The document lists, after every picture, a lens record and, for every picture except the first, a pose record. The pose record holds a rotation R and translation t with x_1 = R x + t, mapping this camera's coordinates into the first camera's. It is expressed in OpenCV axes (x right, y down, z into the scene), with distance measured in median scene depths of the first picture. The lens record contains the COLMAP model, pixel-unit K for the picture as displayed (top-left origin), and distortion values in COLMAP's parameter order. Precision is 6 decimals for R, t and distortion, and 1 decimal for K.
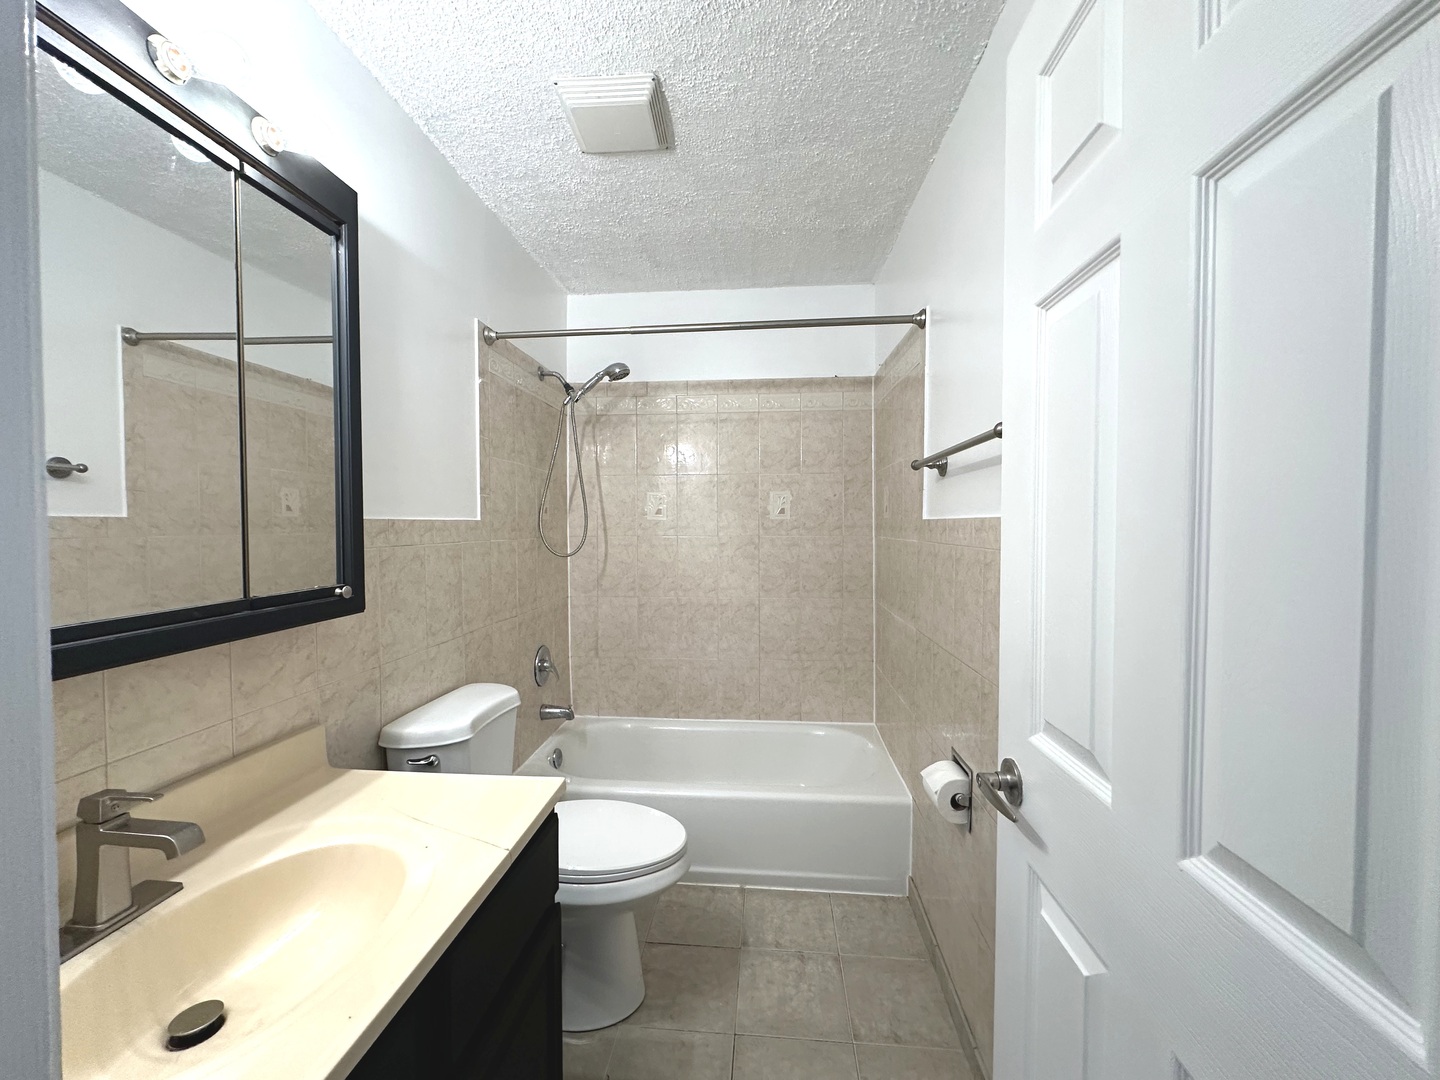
lens RADIAL K [[571.2, 0, 721.2], [0, 571.2, 541.3], [0, 0, 1]] dist [-0.004847, 0.000752]
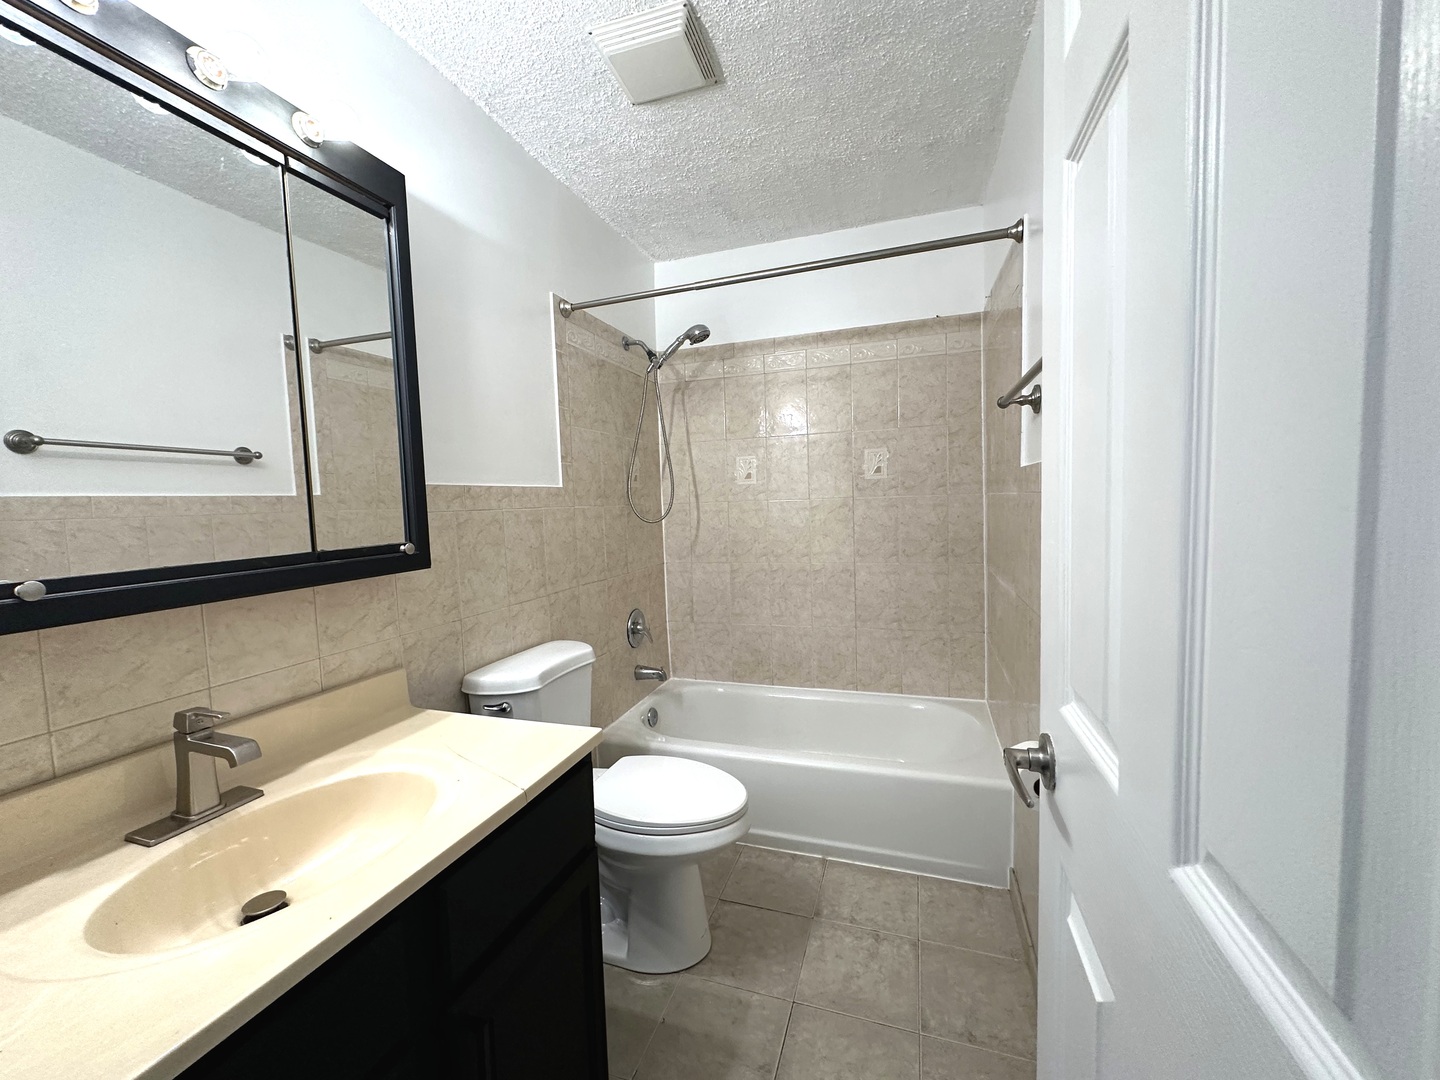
lens RADIAL K [[571.2, 0, 724.3], [0, 571.2, 541.7], [0, 0, 1]] dist [-0.004847, 0.000752]
pose [[0.971252, -0.013221, -0.237687, 0.138095], [0.023826, 0.998842, 0.041803, 0.031609], [0.236859, -0.046264, 0.970442, 0.055867]]
